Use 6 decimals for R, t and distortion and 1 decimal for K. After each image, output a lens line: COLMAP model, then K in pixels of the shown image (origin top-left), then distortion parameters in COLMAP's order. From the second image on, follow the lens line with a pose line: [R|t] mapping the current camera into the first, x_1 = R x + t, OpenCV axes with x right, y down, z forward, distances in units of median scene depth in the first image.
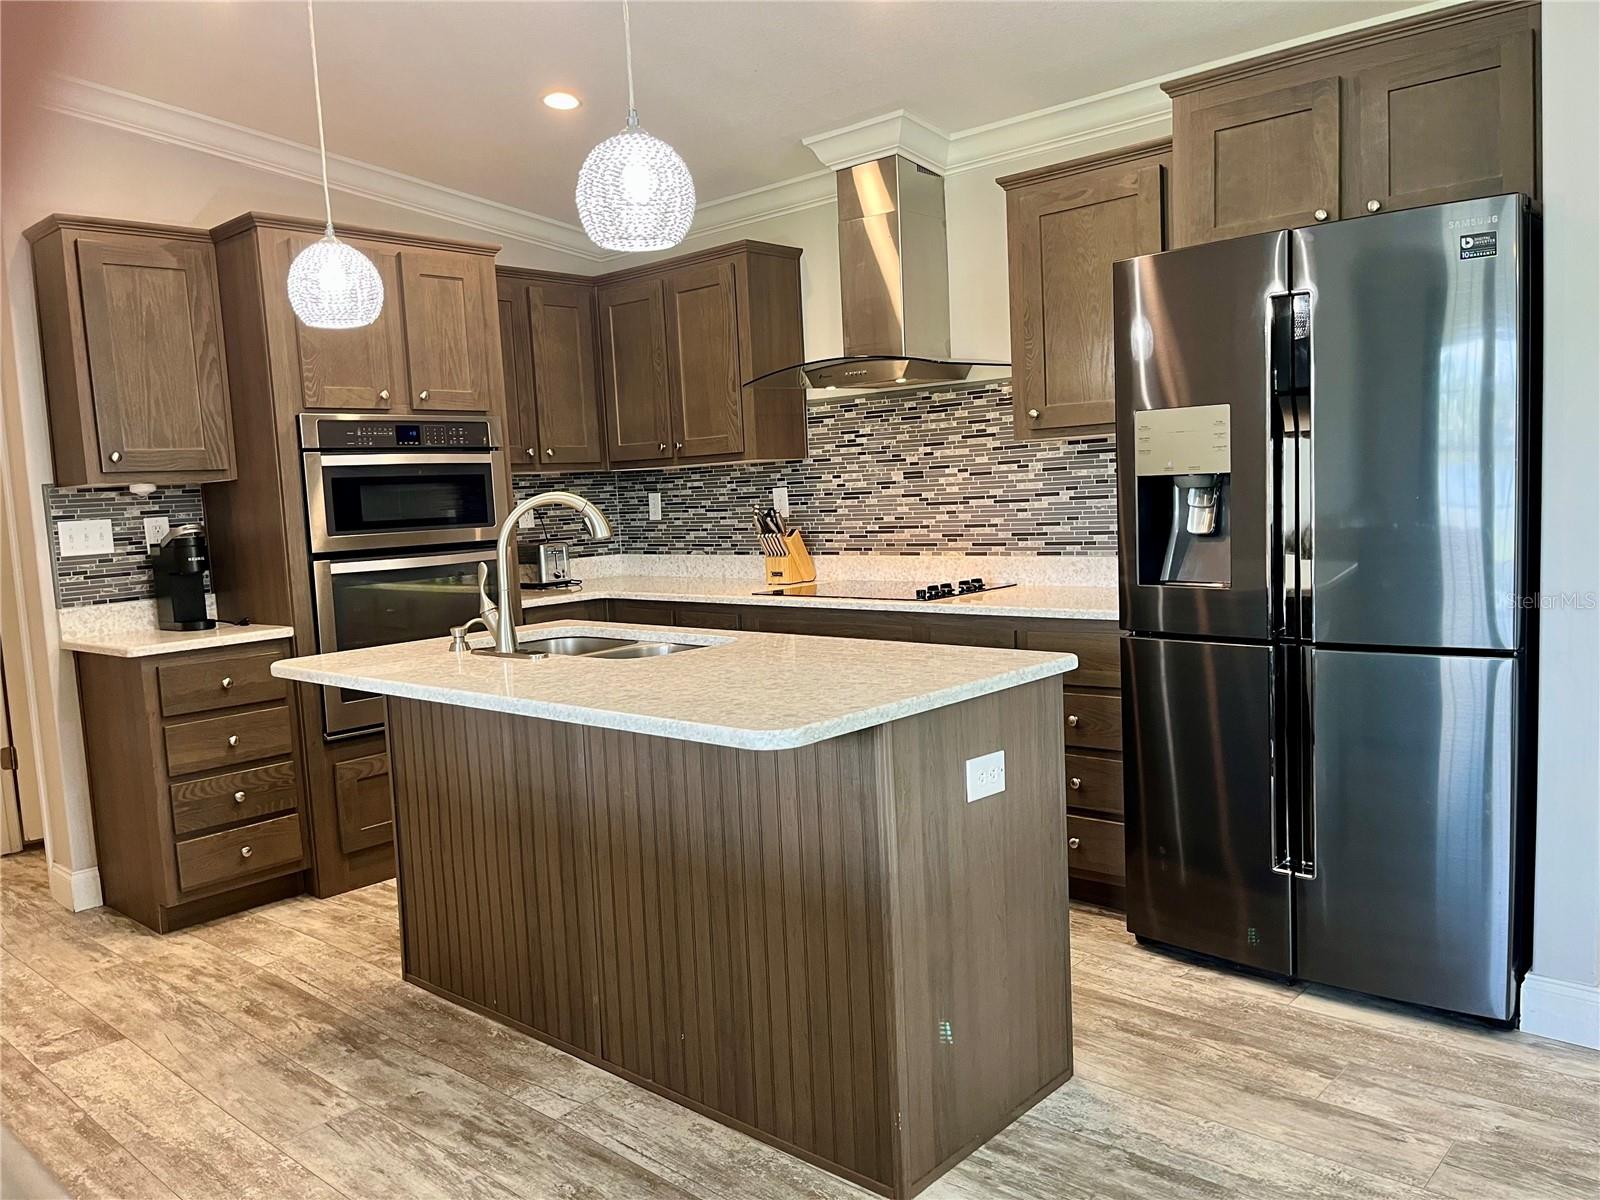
lens RADIAL K [[1211.1, 0, 788.4], [0, 1211.1, 604.5], [0, 0, 1]] dist [0.066621, -0.095057]
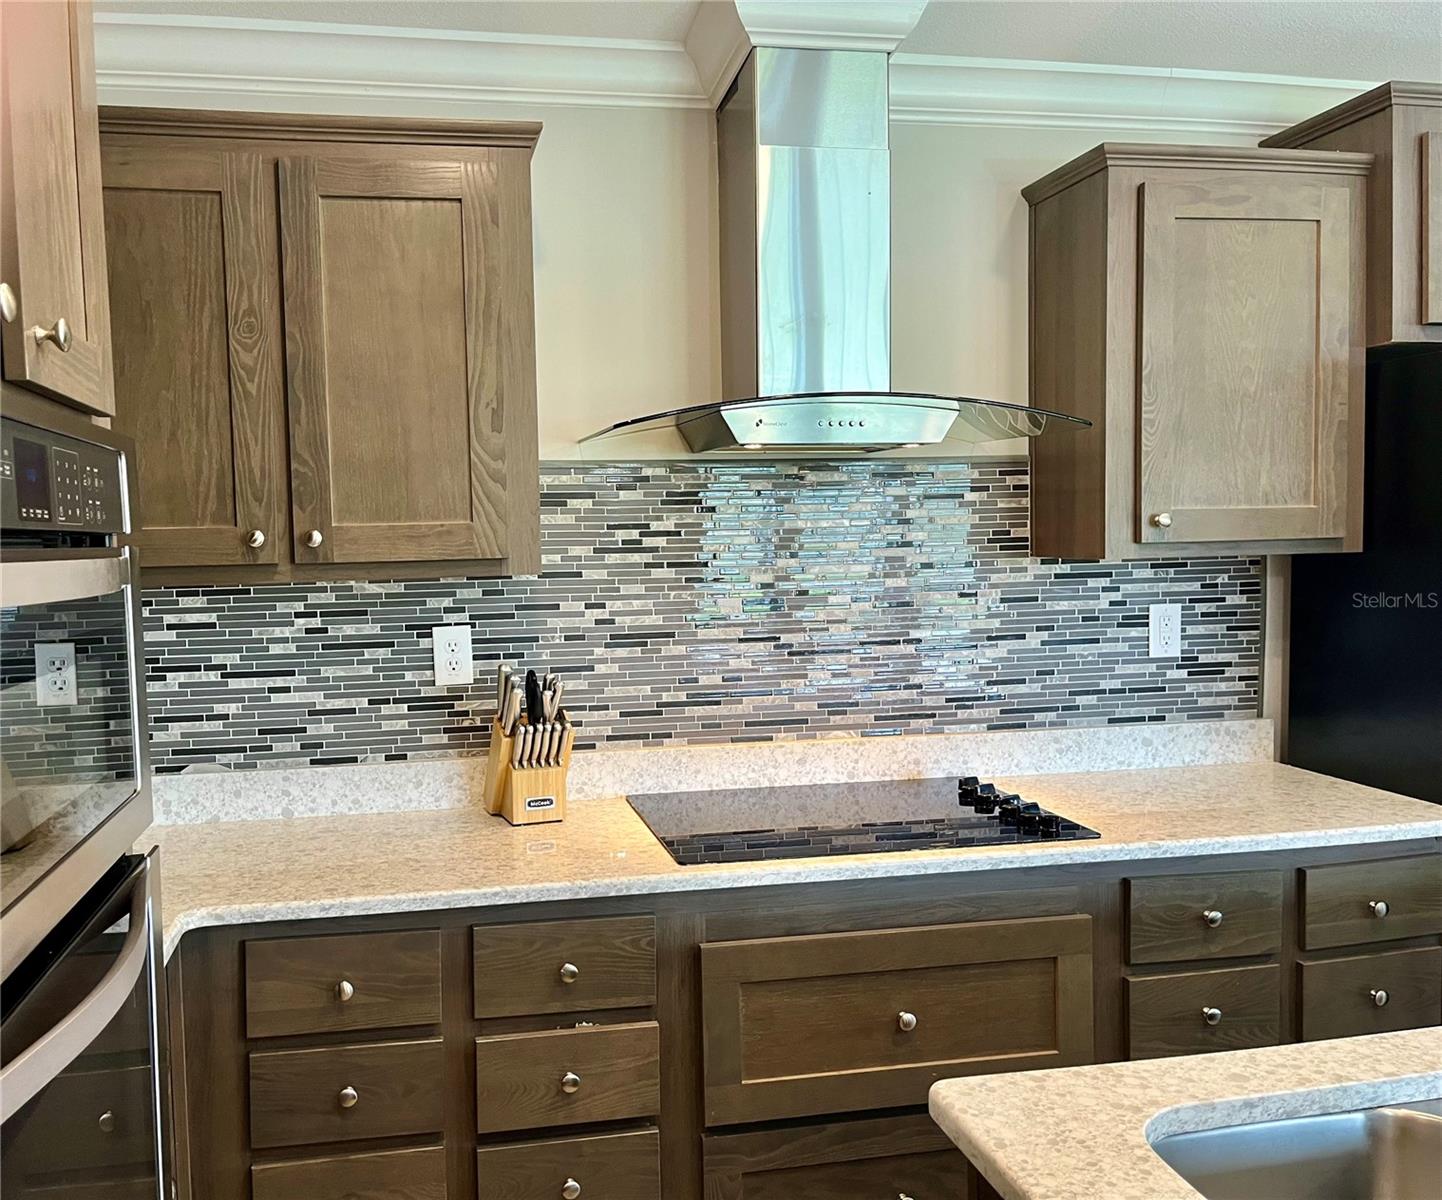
lens RADIAL K [[1210.9, 0, 641.6], [0, 1210.9, 611.3], [0, 0, 1]] dist [0.047713, -0.065157]
pose [[0.608483, -0.014034, 0.793443, -0.444334], [0.069390, 0.996955, -0.035581, -0.097619], [-0.790527, 0.076708, 0.607604, 0.775074]]
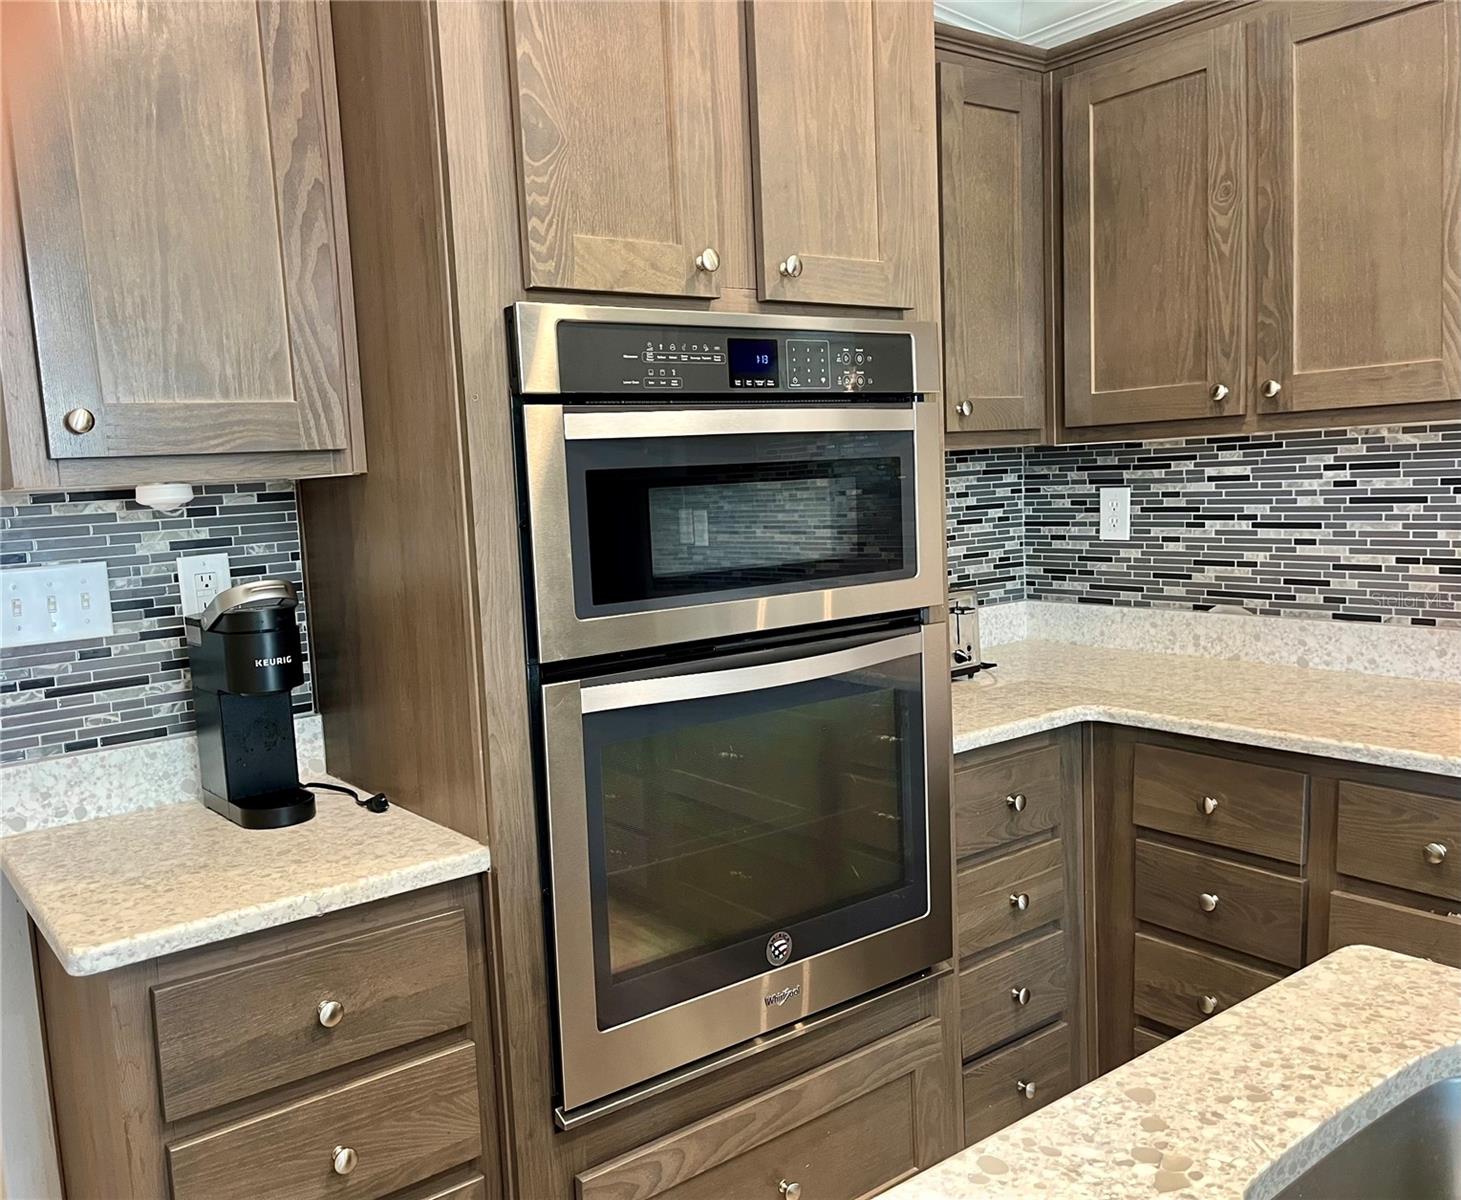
lens RADIAL K [[1226.9, 0, 648.5], [0, 1226.9, 611.4], [0, 0, 1]] dist [0.047713, -0.065157]
pose [[0.977312, 0.023334, -0.210516, -0.264539], [-0.018219, 0.999491, 0.026205, -0.067456], [0.211020, -0.021775, 0.977239, 0.603753]]
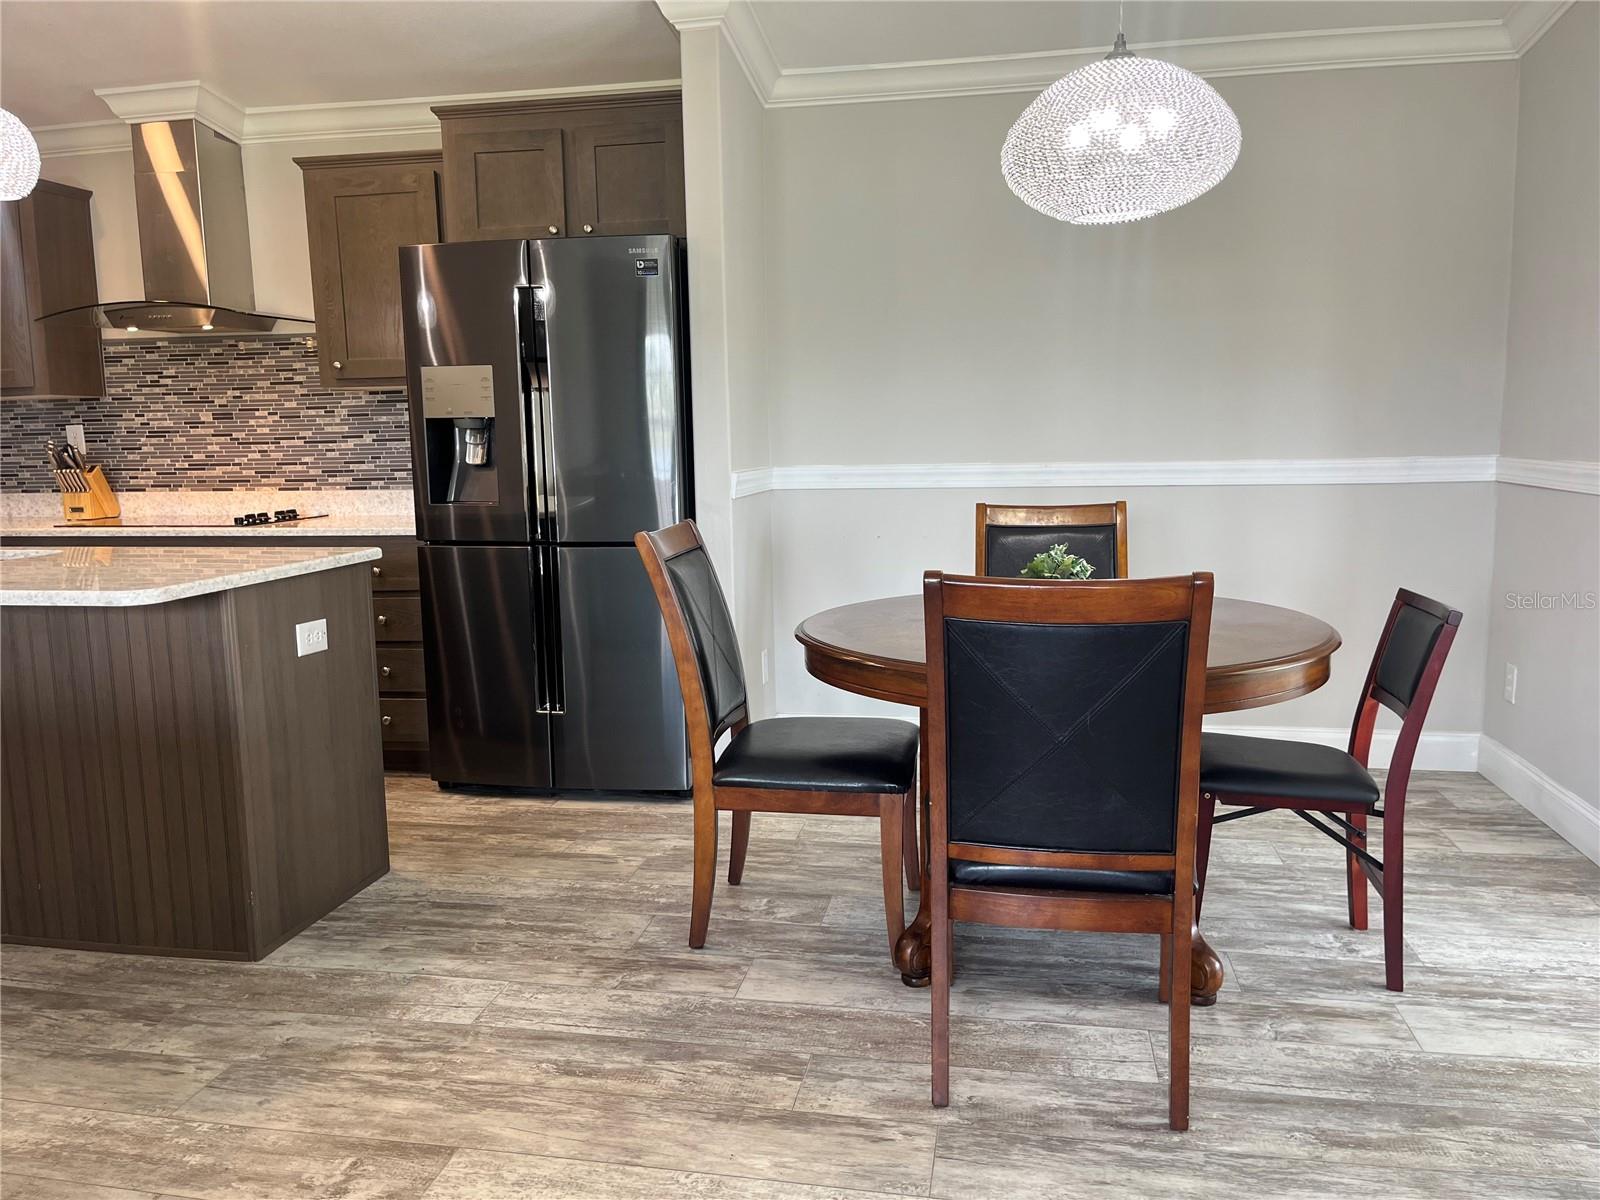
lens RADIAL K [[1211.1, 0, 792.0], [0, 1211.1, 599.1], [0, 0, 1]] dist [0.066621, -0.095057]
pose [[0.850706, -0.039263, 0.524173, -0.048253], [0.029093, 0.999195, 0.027628, 0.045498], [-0.524836, -0.008254, 0.851163, -0.219273]]
